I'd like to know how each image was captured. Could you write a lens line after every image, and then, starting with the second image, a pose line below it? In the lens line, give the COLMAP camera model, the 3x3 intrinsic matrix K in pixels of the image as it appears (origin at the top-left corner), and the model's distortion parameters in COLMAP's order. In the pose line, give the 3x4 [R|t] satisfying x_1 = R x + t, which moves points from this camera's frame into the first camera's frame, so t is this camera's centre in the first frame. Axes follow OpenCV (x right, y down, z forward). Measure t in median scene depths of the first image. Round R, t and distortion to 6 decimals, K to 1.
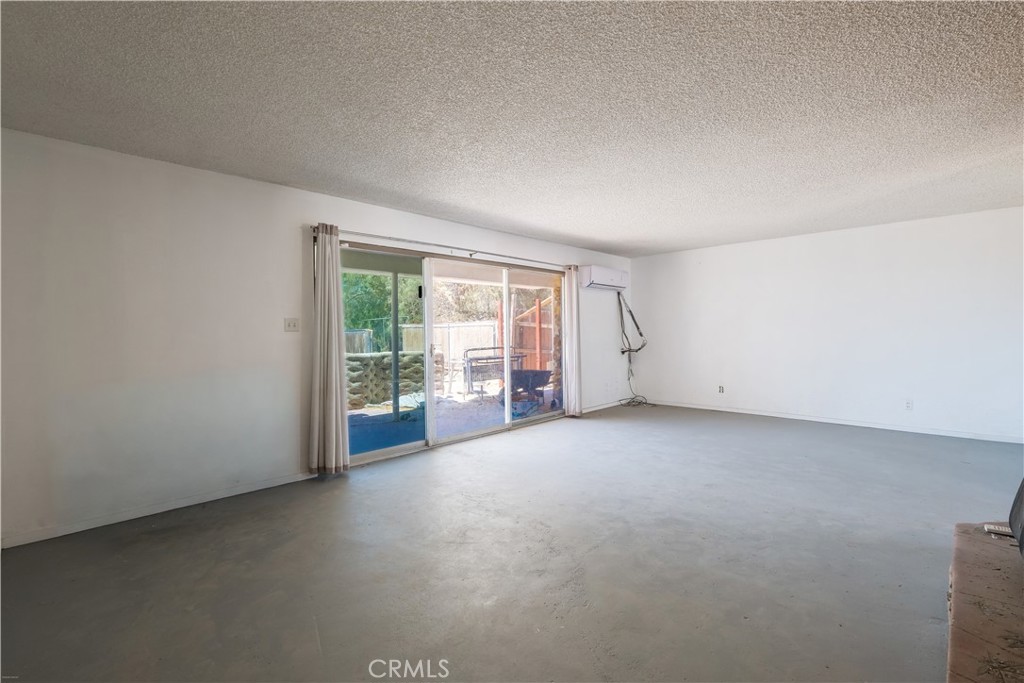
lens RADIAL K [[454.2, 0, 498.2], [0, 454.2, 337.3], [0, 0, 1]] dist [-0.003449, -0.000125]
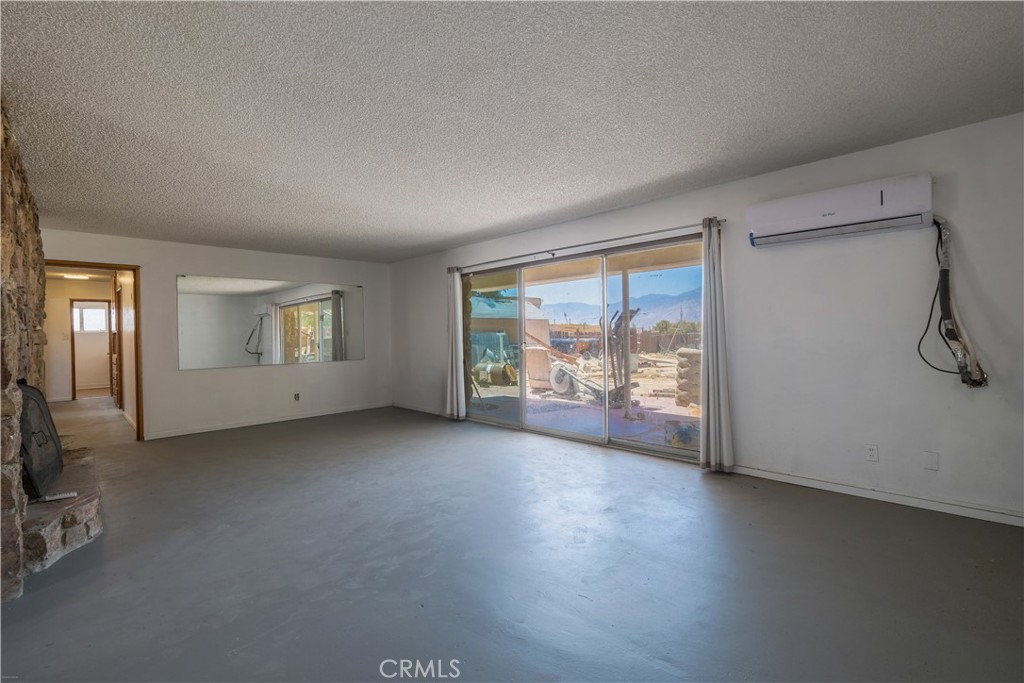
lens RADIAL K [[448.4, 0, 512.0], [0, 448.4, 341.5], [0, 0, 1]] dist [-0.000668, -0.000025]
pose [[0.015238, 0.026083, -0.999544, 0.935631], [0.009827, 0.999608, 0.026235, -0.015266], [0.999836, -0.010222, 0.014975, 0.888372]]
